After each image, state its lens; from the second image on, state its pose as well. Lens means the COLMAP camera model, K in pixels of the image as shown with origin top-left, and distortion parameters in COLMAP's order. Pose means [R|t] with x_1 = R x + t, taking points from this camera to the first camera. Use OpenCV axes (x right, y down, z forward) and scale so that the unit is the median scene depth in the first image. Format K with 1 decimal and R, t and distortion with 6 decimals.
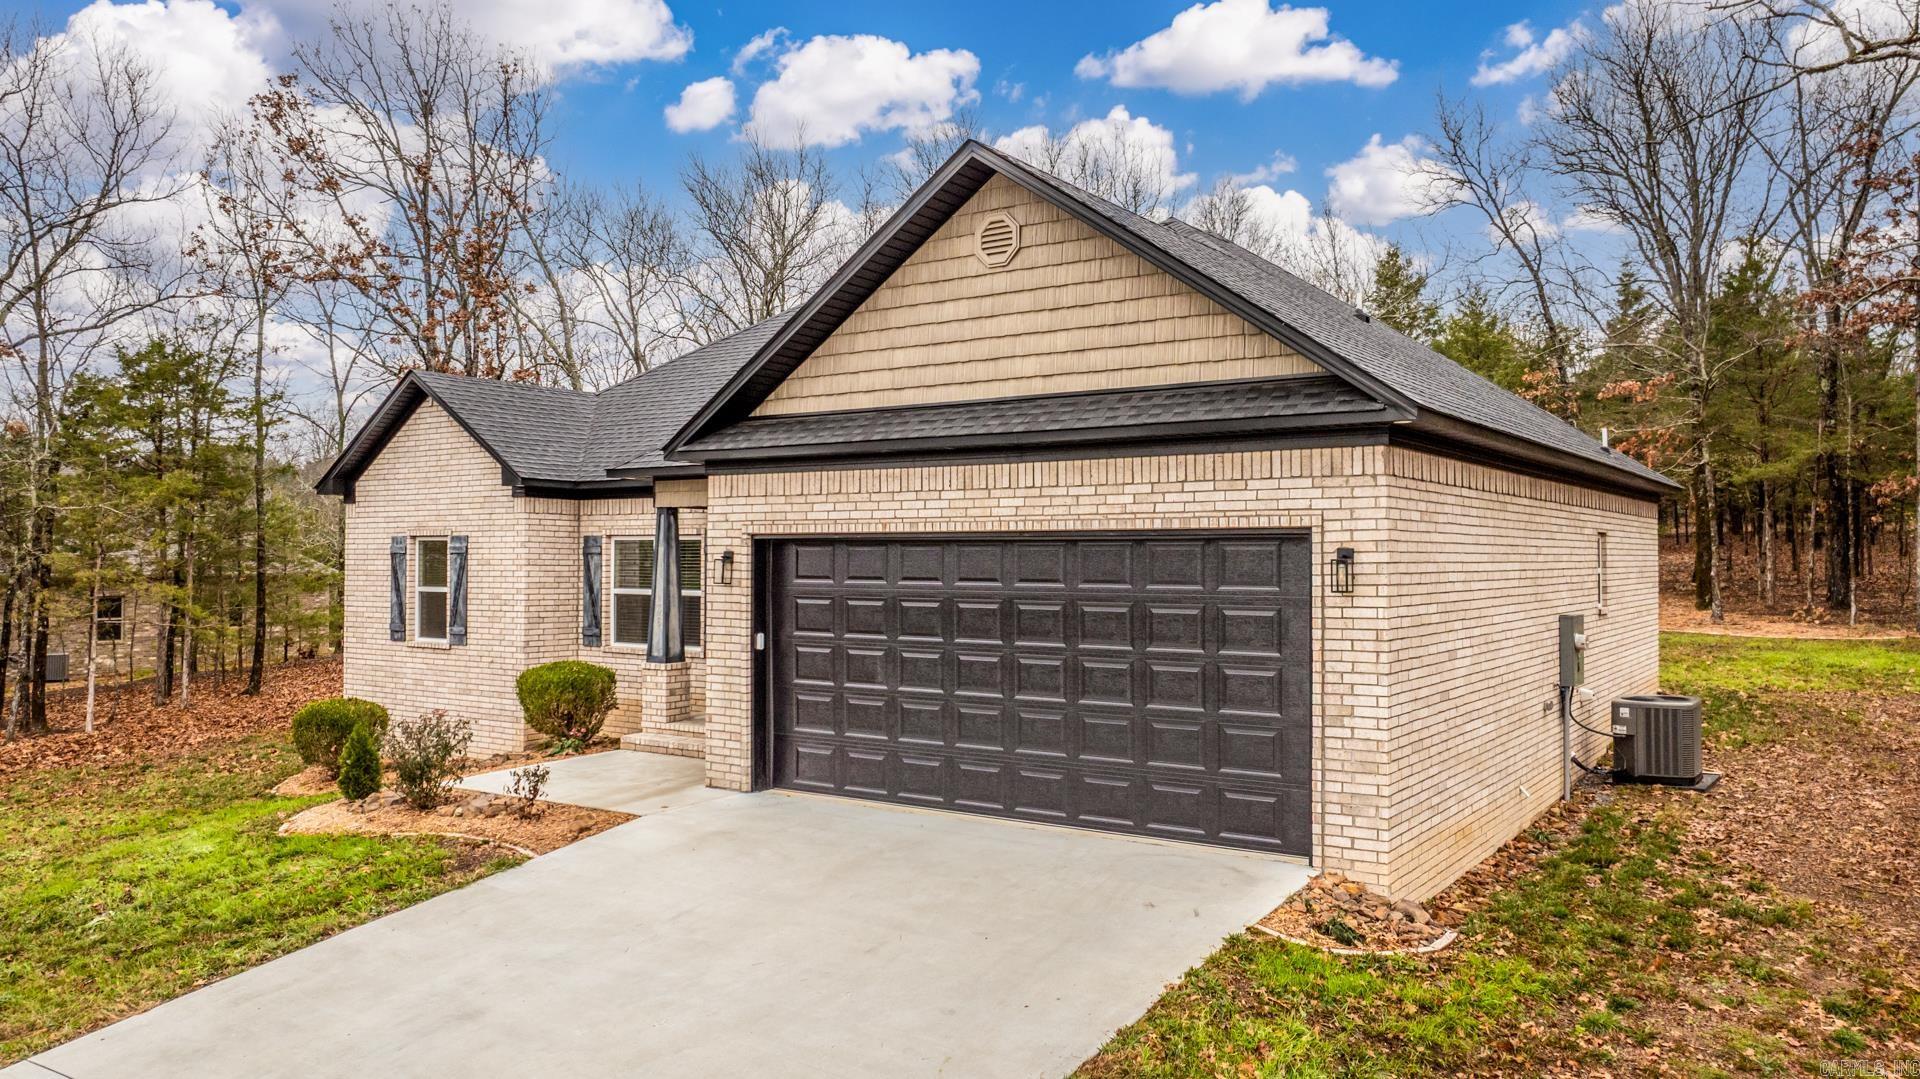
lens RADIAL K [[1351.0, 0, 960.0], [0, 1351.0, 539.5], [0, 0, 1]] dist [0.008781, -0.000264]
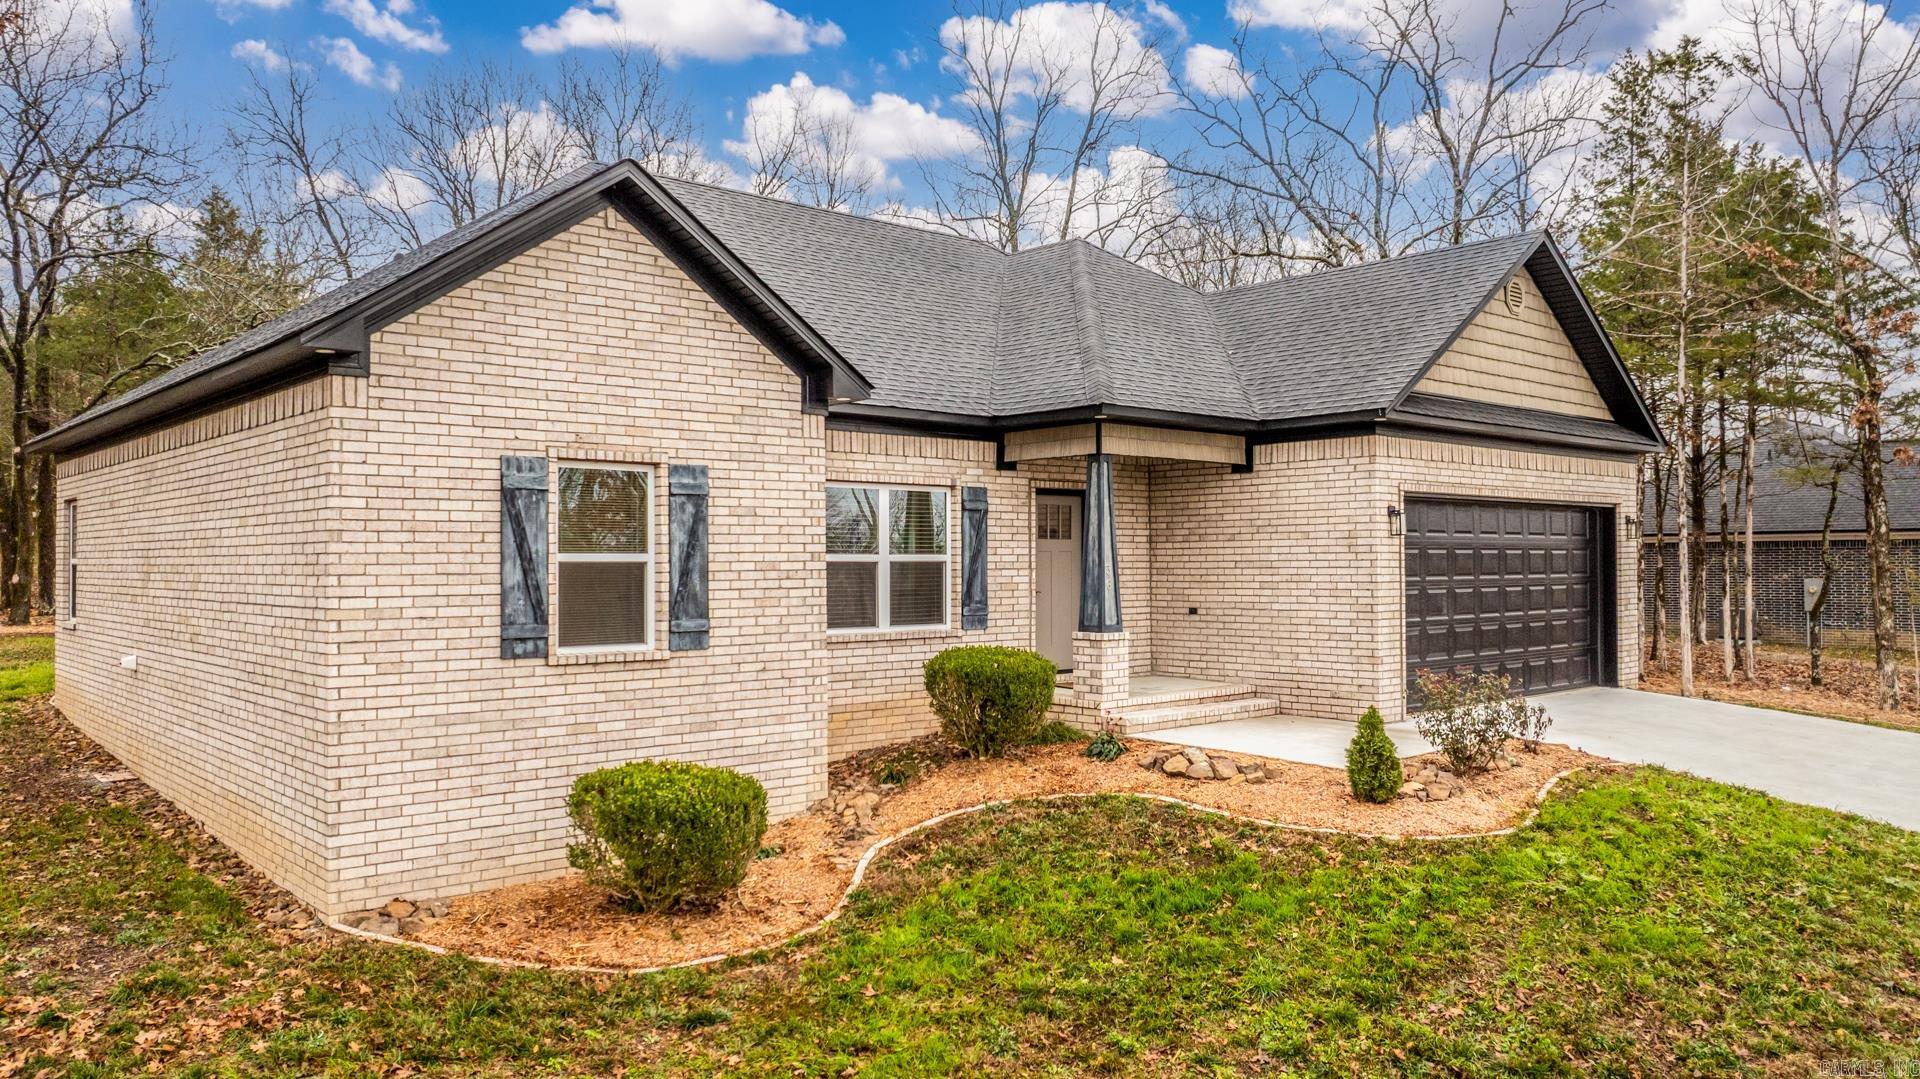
lens RADIAL K [[1364.8, 0, 960.0], [0, 1364.8, 539.5], [0, 0, 1]] dist [-0.025172, 0.002148]
pose [[0.239805, 0.011160, 0.970757, -1.340517], [-0.008616, 0.999919, -0.009367, 0.049800], [-0.970783, -0.006118, 0.239882, 1.082775]]
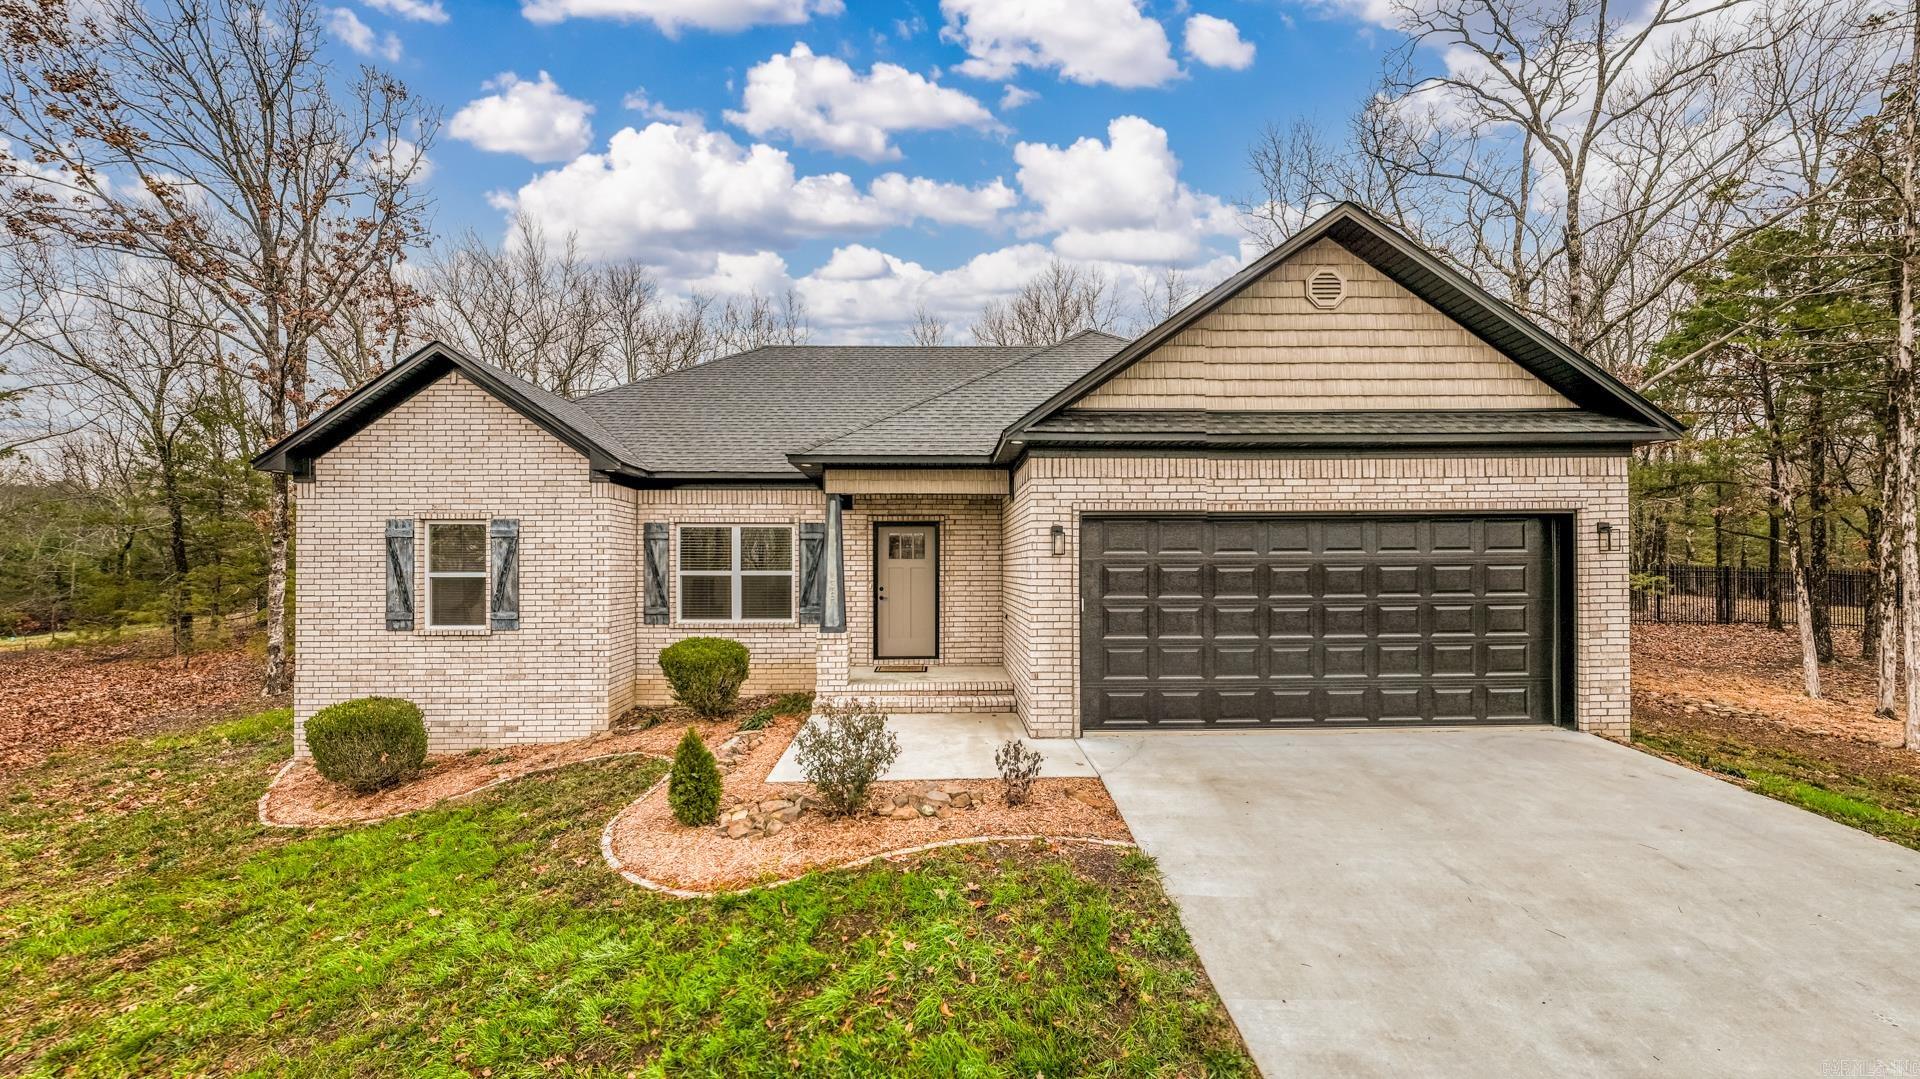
lens RADIAL K [[698.0, 0, 949.6], [0, 698.0, 564.4], [0, 0, 1]] dist [0.000493, 0.000206]
pose [[0.813145, -0.006045, 0.582030, -0.587414], [-0.001542, 0.999920, 0.012541, 0.033668], [-0.582059, -0.011095, 0.813071, 0.582884]]
